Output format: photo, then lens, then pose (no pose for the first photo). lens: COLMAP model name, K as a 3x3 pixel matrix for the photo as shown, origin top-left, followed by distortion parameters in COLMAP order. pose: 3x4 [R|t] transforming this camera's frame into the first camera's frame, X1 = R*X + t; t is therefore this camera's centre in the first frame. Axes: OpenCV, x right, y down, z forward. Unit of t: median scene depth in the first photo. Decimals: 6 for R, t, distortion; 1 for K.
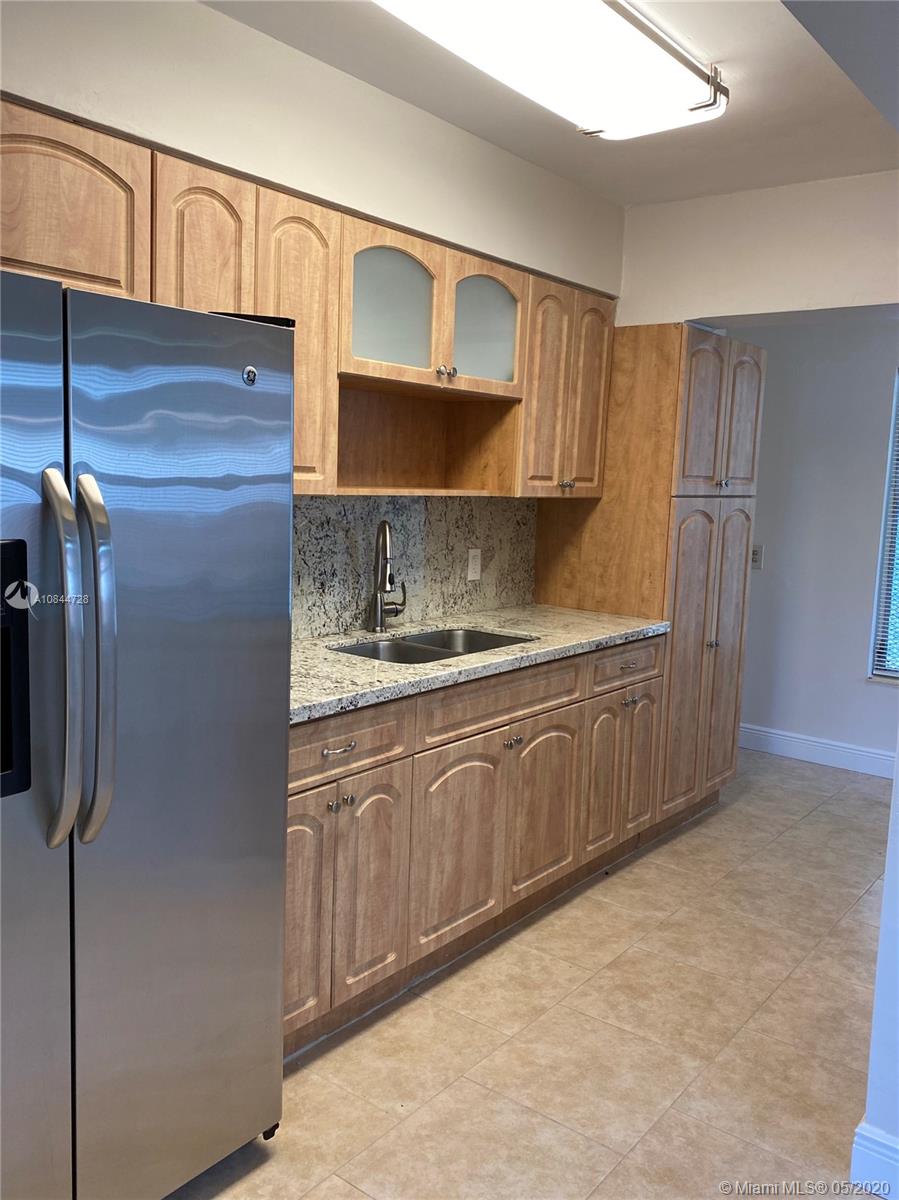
lens RADIAL K [[999.3, 0, 445.7], [0, 999.3, 597.7], [0, 0, 1]] dist [0.049969, -0.008442]
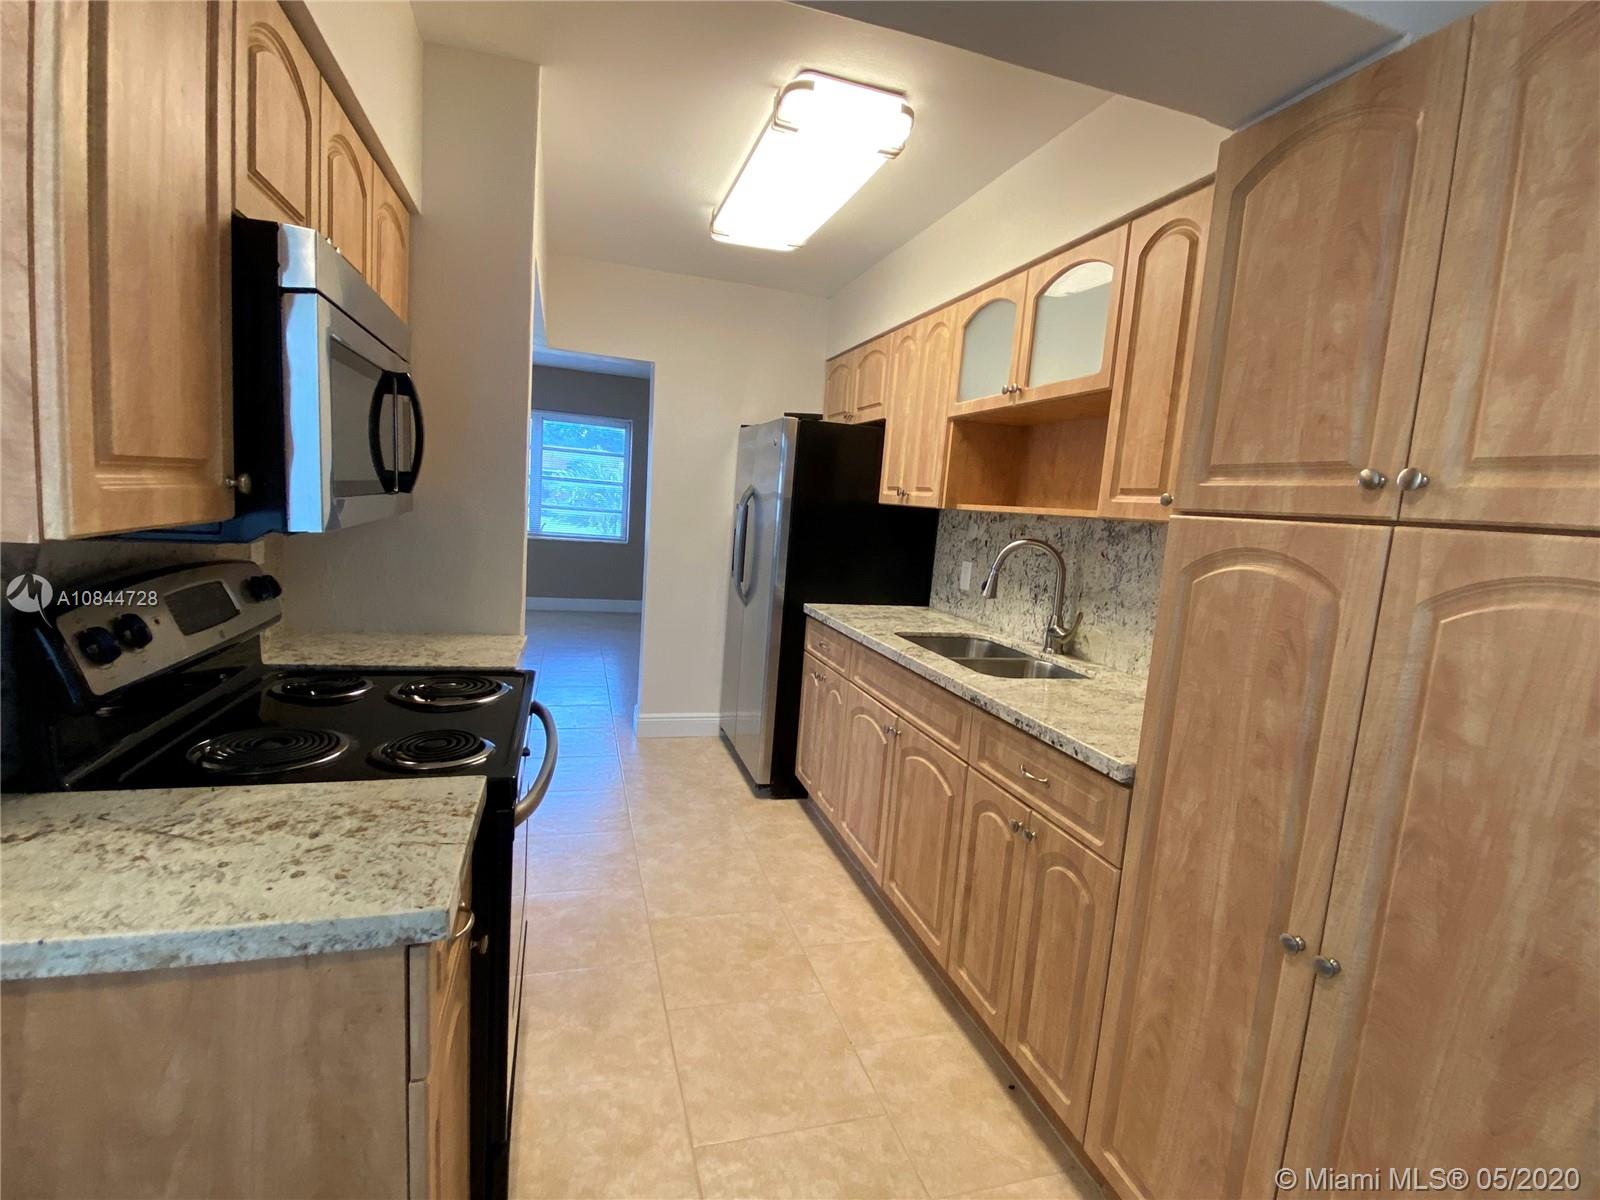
lens RADIAL K [[732.6, 0, 800.0], [0, 732.6, 600.0], [0, 0, 1]] dist [-0.014122, -0.000317]
pose [[-0.568700, 0.029166, -0.822028, 0.681064], [-0.194576, 0.966237, 0.168896, -0.092673], [0.799200, 0.255998, -0.543824, 1.178006]]
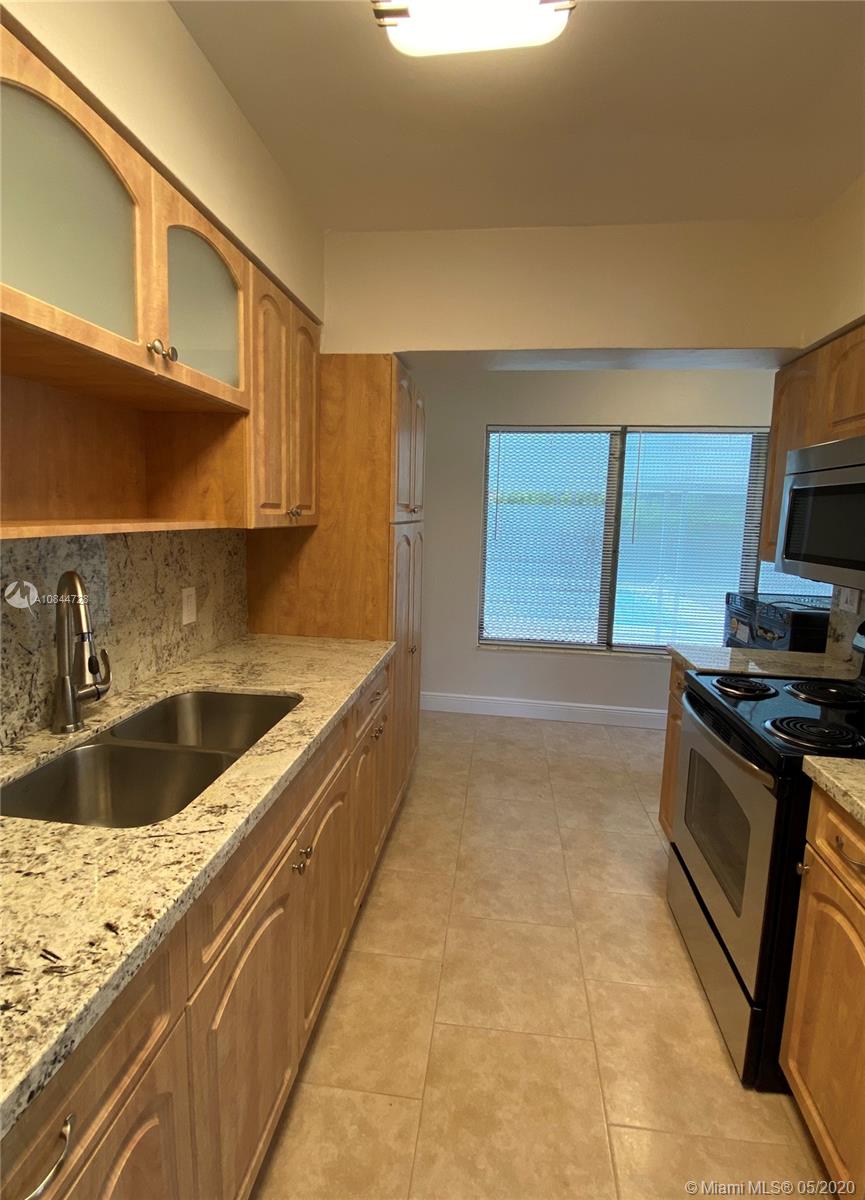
lens RADIAL K [[571.4, 0, 439.5], [0, 571.4, 578.4], [0, 0, 1]] dist [0.064375, -0.073221]
pose [[0.854083, -0.071401, 0.515212, -0.047901], [0.066935, 0.997385, 0.027263, -0.063217], [-0.515812, 0.011201, 0.856629, 0.517905]]
